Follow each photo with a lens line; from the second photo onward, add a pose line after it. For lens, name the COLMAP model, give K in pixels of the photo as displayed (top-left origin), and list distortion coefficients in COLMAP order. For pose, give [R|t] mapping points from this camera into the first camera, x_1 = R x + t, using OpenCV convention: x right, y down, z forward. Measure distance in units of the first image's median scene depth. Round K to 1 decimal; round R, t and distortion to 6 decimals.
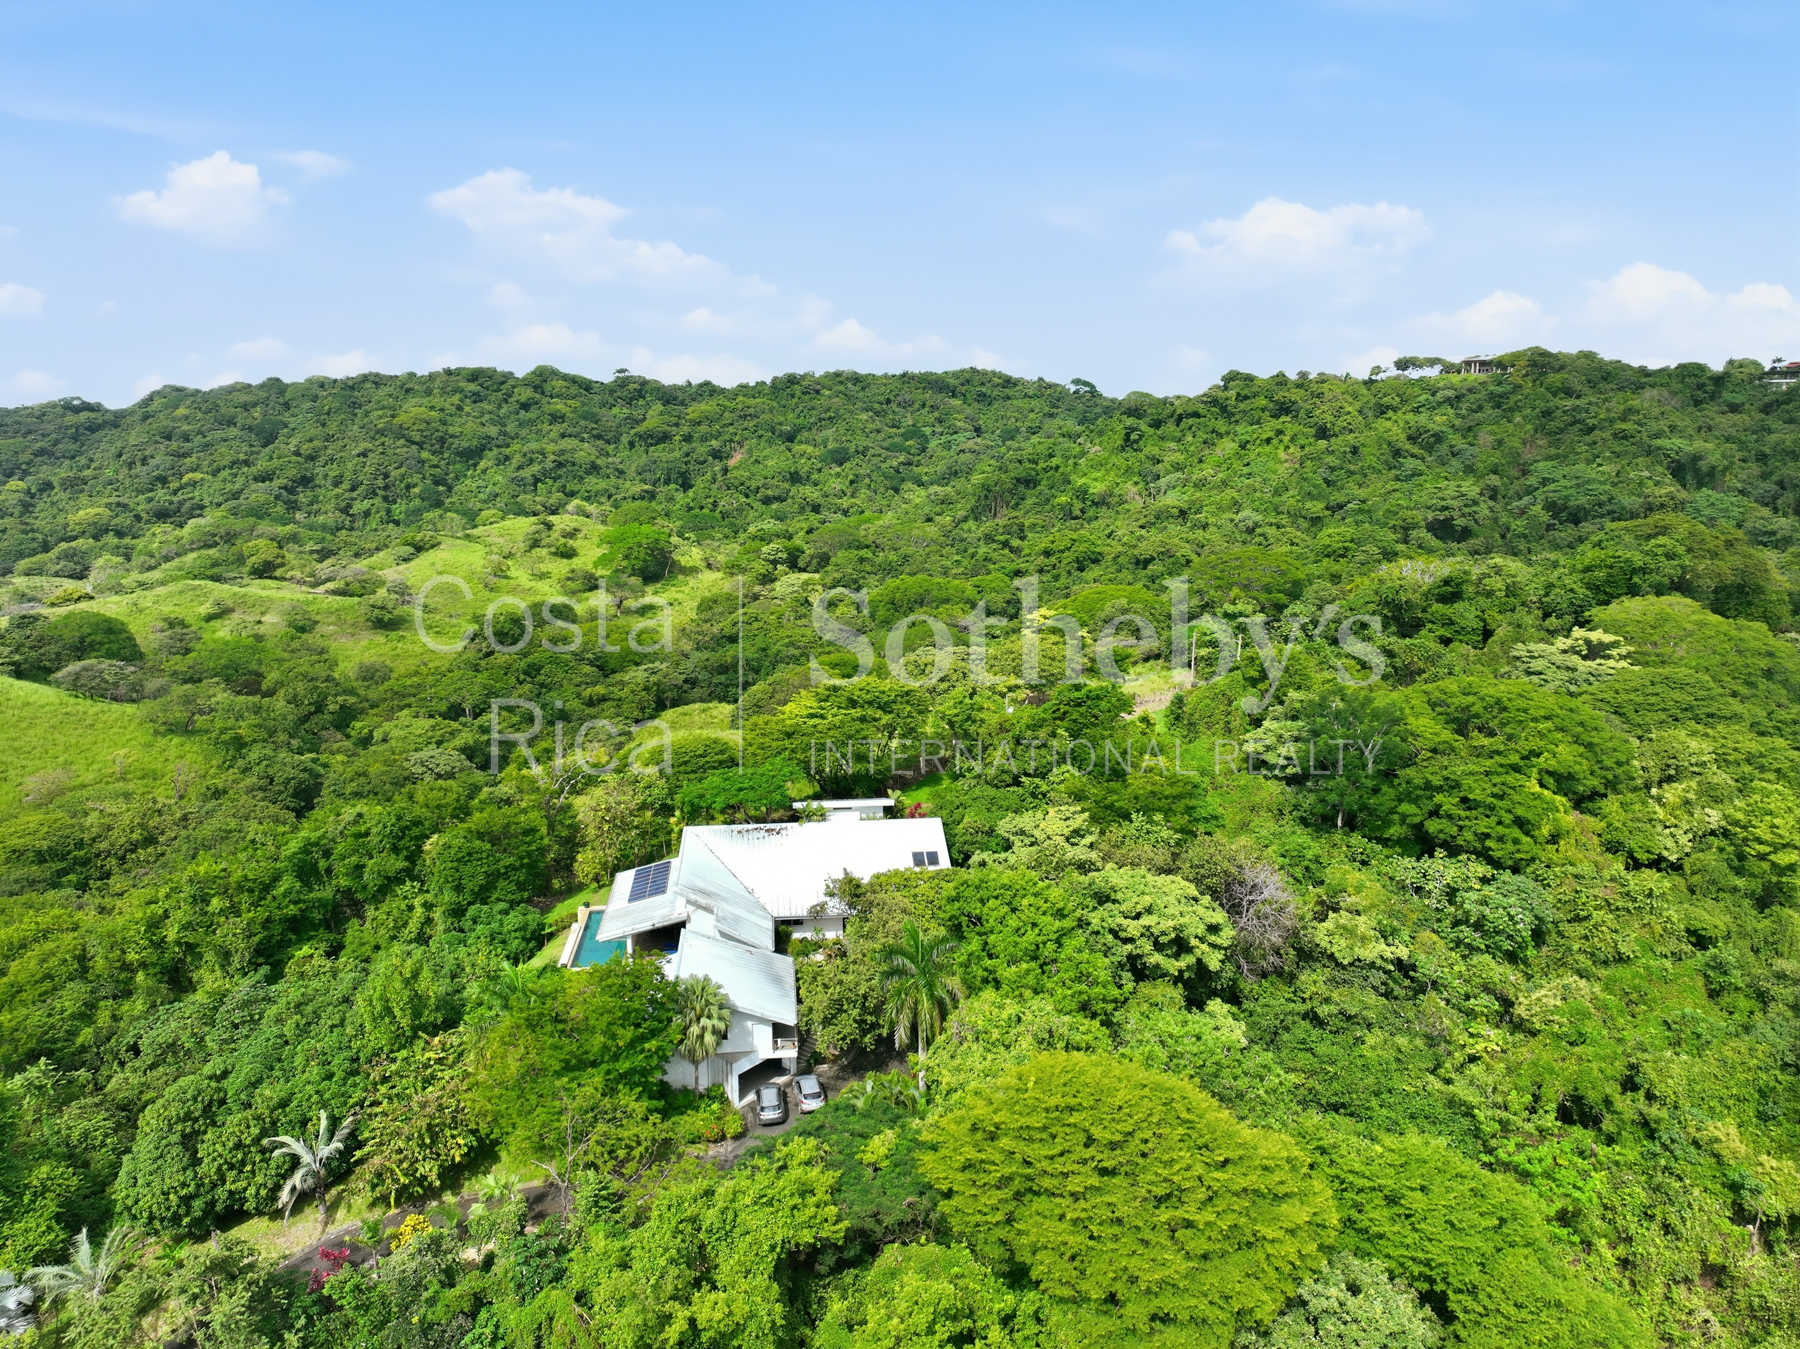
lens RADIAL K [[1273.3, 0, 897.9], [0, 1273.3, 674.7], [0, 0, 1]] dist [0.000044, 0.013639]
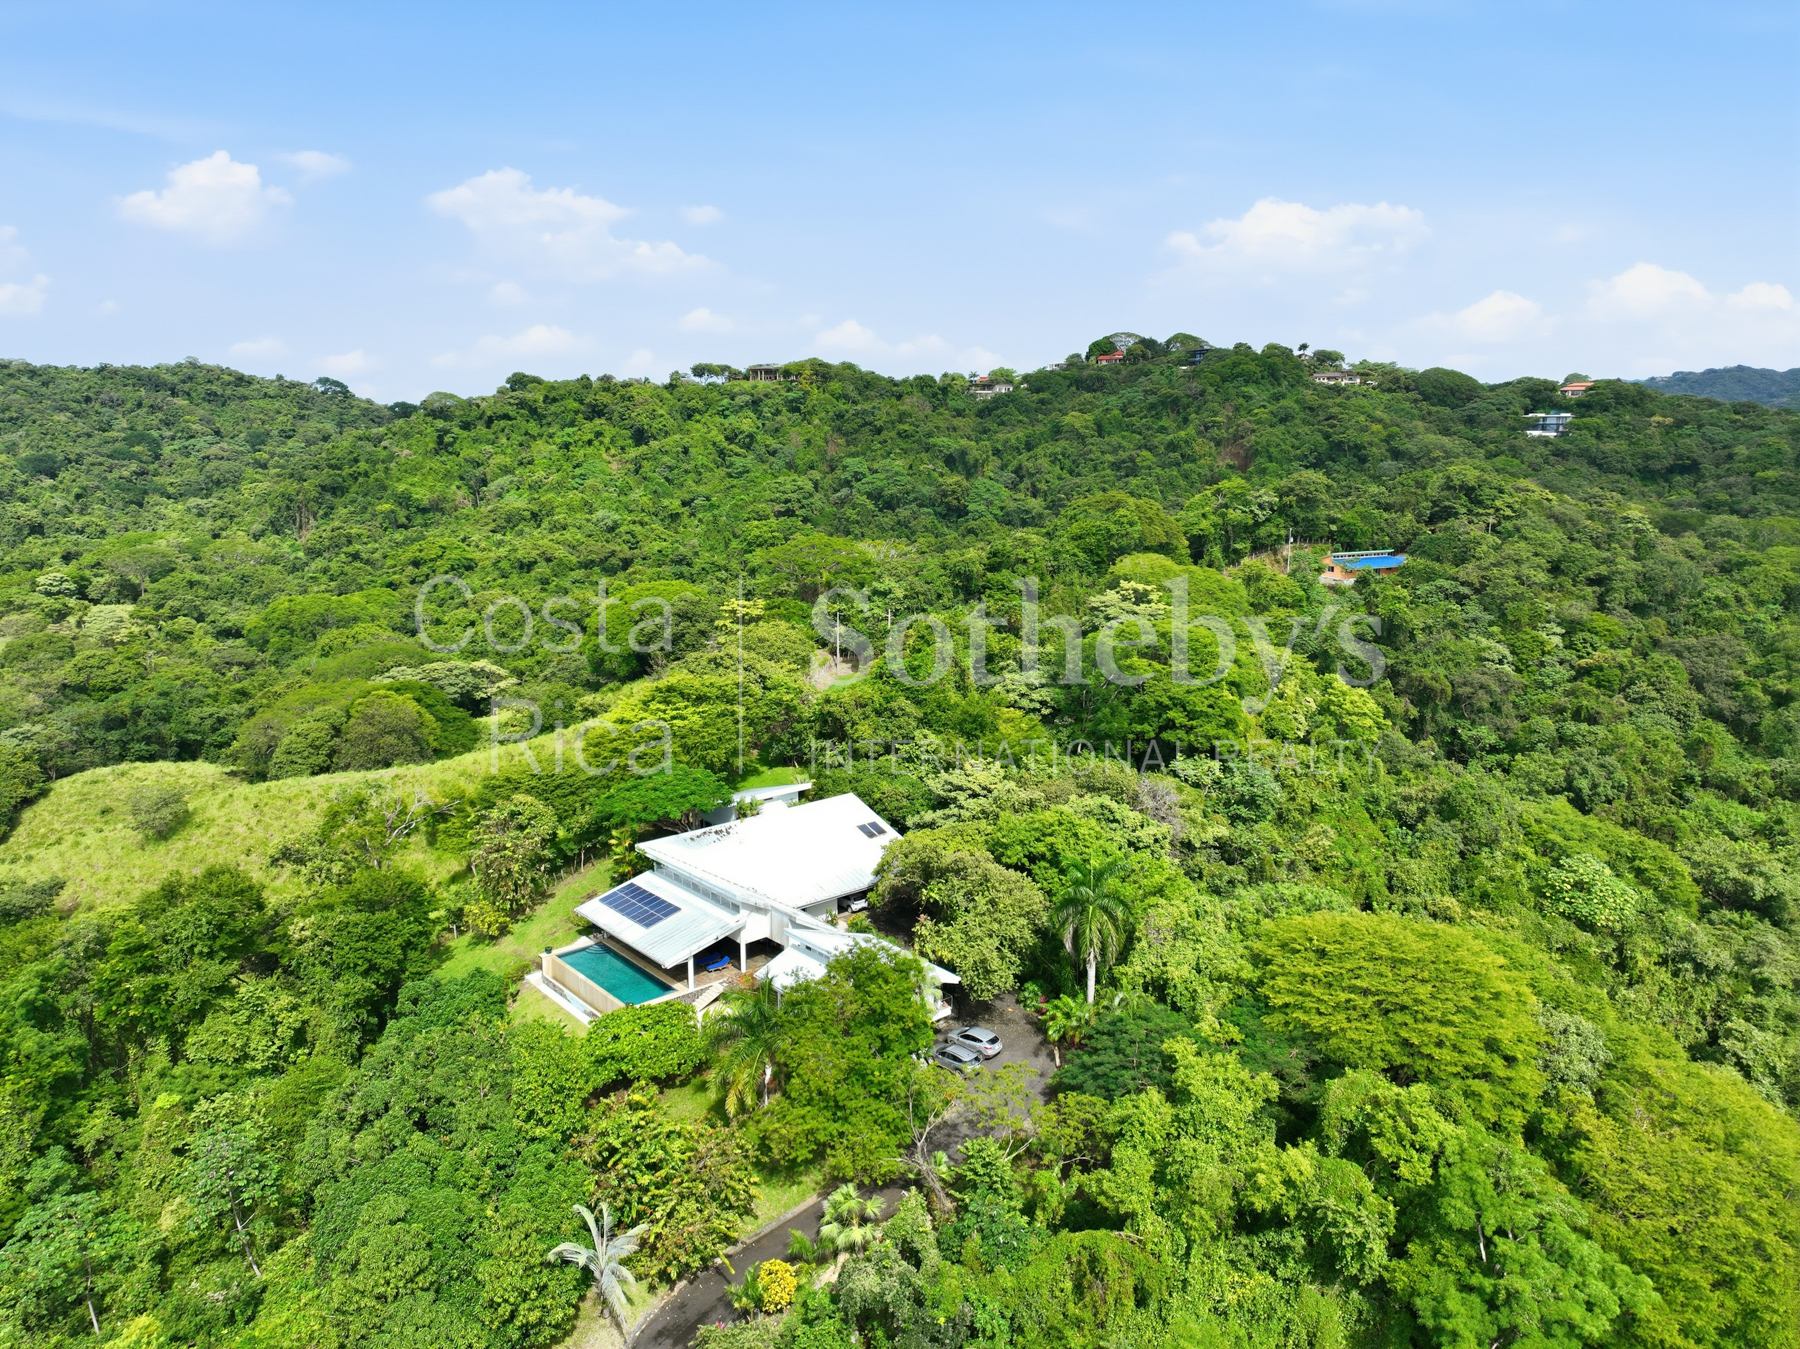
lens RADIAL K [[1273.3, 0, 898.7], [0, 1273.3, 668.9], [0, 0, 1]] dist [0.000044, 0.013639]
pose [[0.825863, -0.108258, 0.553381, -0.089699], [0.111569, 0.993367, 0.027826, -0.002857], [-0.552723, 0.038760, 0.832463, 0.013841]]
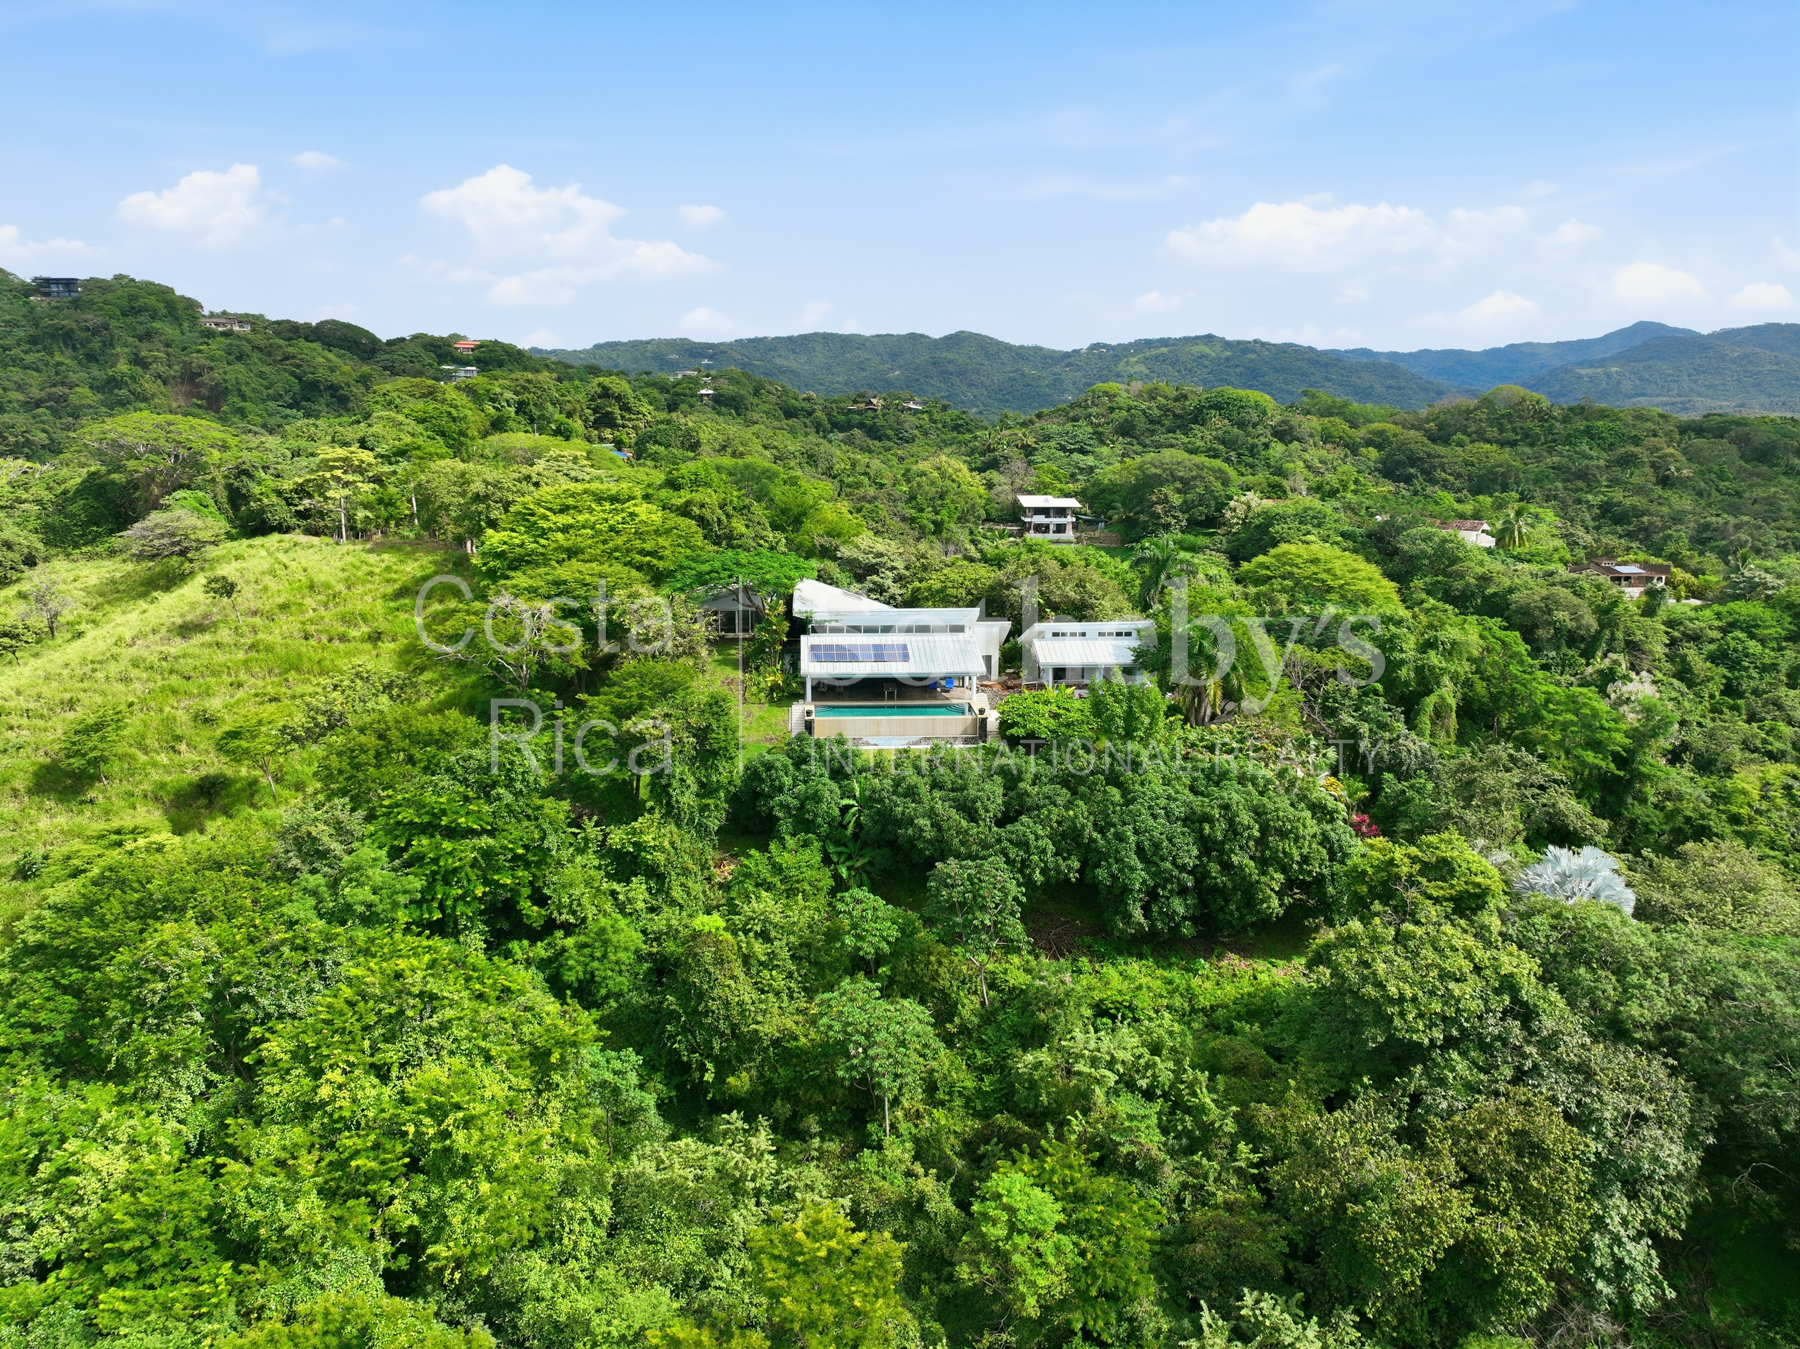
lens RADIAL K [[1273.3, 0, 906.1], [0, 1273.3, 672.8], [0, 0, 1]] dist [0.000044, 0.013639]
pose [[0.032802, -0.197191, 0.979816, -0.183874], [0.186054, 0.964413, 0.187862, 0.001020], [-0.981992, 0.176137, 0.068322, 0.145630]]
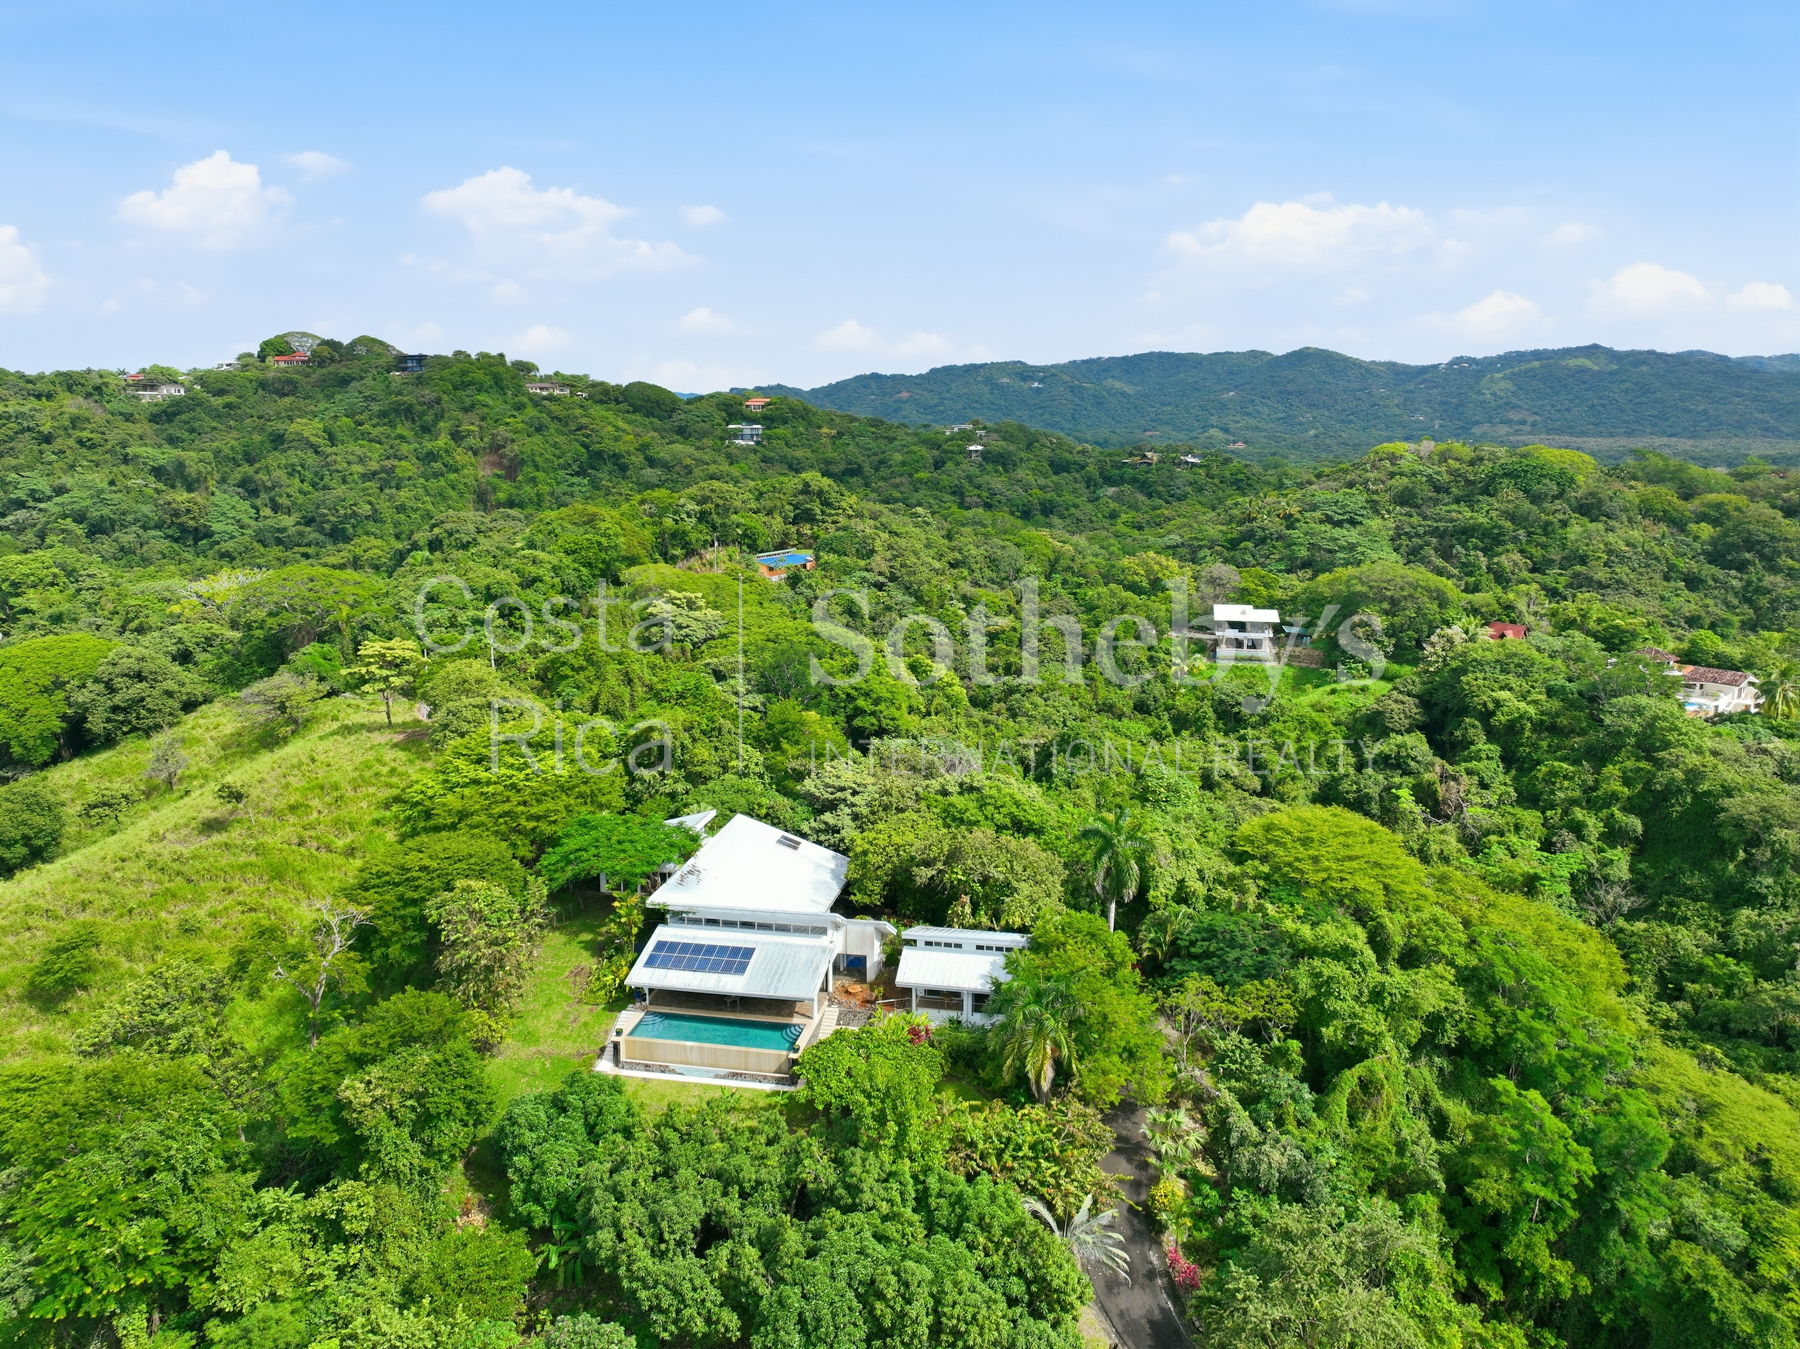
lens RADIAL K [[1273.3, 0, 898.6], [0, 1273.3, 678.6], [0, 0, 1]] dist [0.000044, 0.013639]
pose [[0.292634, -0.181115, 0.938916, -0.157014], [0.182292, 0.974458, 0.131155, -0.019337], [-0.938688, 0.132777, 0.318176, 0.089761]]
